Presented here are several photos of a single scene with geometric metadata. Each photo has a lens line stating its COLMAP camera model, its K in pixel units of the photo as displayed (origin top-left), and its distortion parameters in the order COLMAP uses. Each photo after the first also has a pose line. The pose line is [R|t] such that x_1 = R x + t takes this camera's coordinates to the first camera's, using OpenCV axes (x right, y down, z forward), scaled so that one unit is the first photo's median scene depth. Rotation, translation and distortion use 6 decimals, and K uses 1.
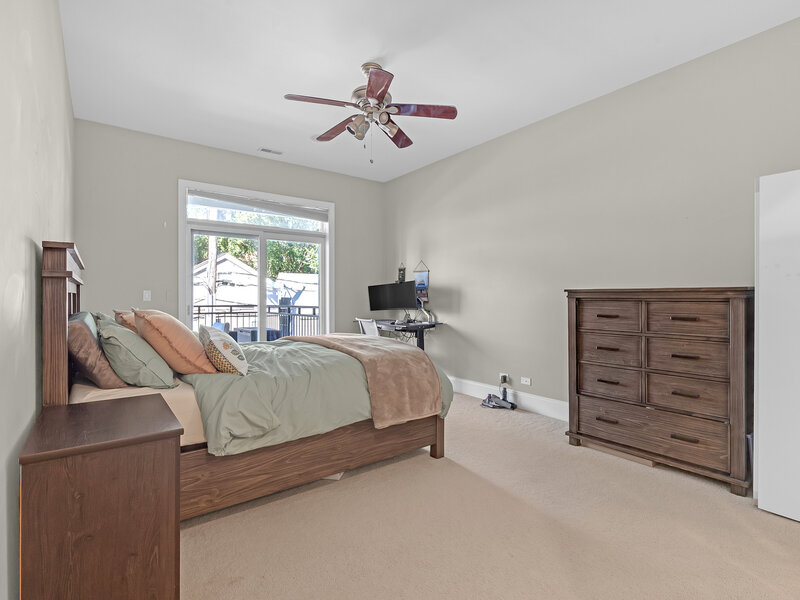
lens RADIAL K [[398.1, 0, 397.8], [0, 398.1, 301.3], [0, 0, 1]] dist [-0.005090, -0.001047]
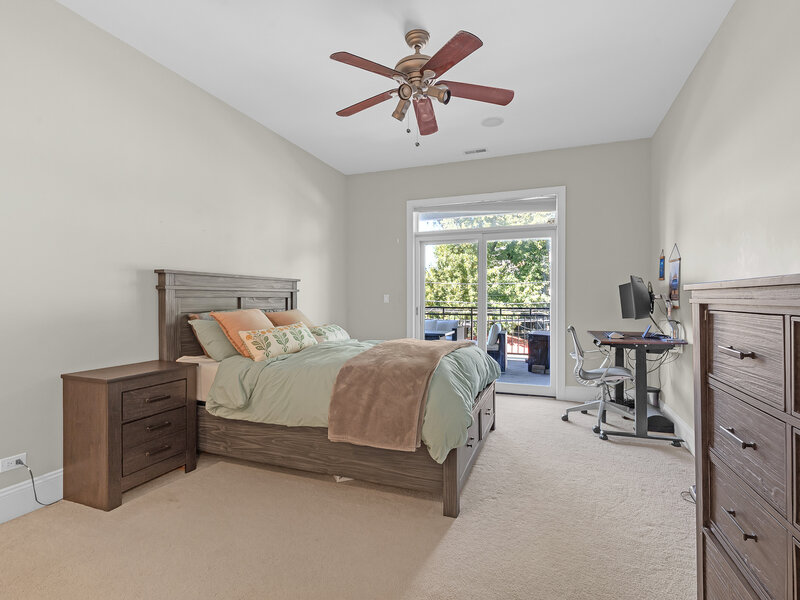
lens RADIAL K [[398.1, 0, 397.8], [0, 398.1, 301.3], [0, 0, 1]] dist [-0.005090, -0.001047]
pose [[0.528478, 0.005558, -0.848929, 0.487968], [-0.008586, 0.999962, 0.001201, -0.007228], [0.848904, 0.006654, 0.528506, 0.370574]]
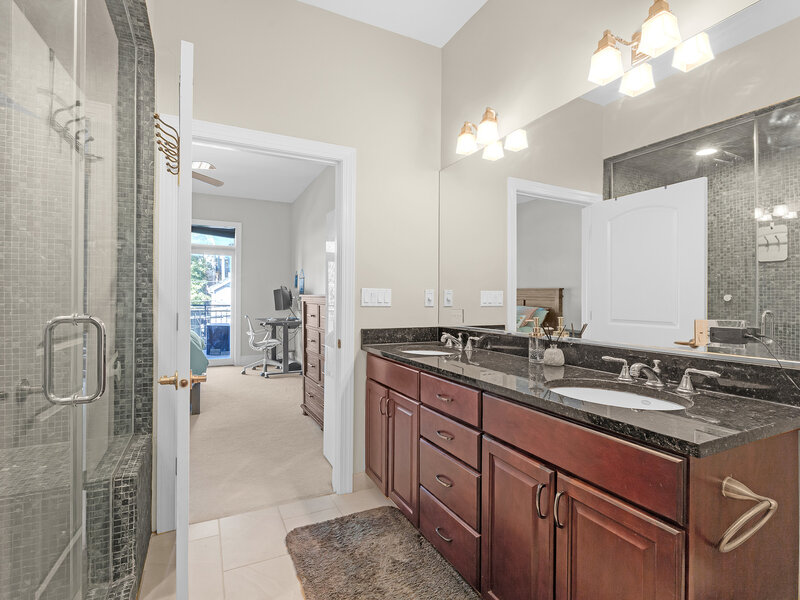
lens RADIAL K [[398.1, 0, 397.8], [0, 398.1, 301.3], [0, 0, 1]] dist [-0.005090, -0.001047]
pose [[0.981856, 0.009816, -0.189376, 0.758694], [-0.010673, 0.999937, -0.003503, -0.004586], [0.189330, 0.005461, 0.981898, -0.167842]]
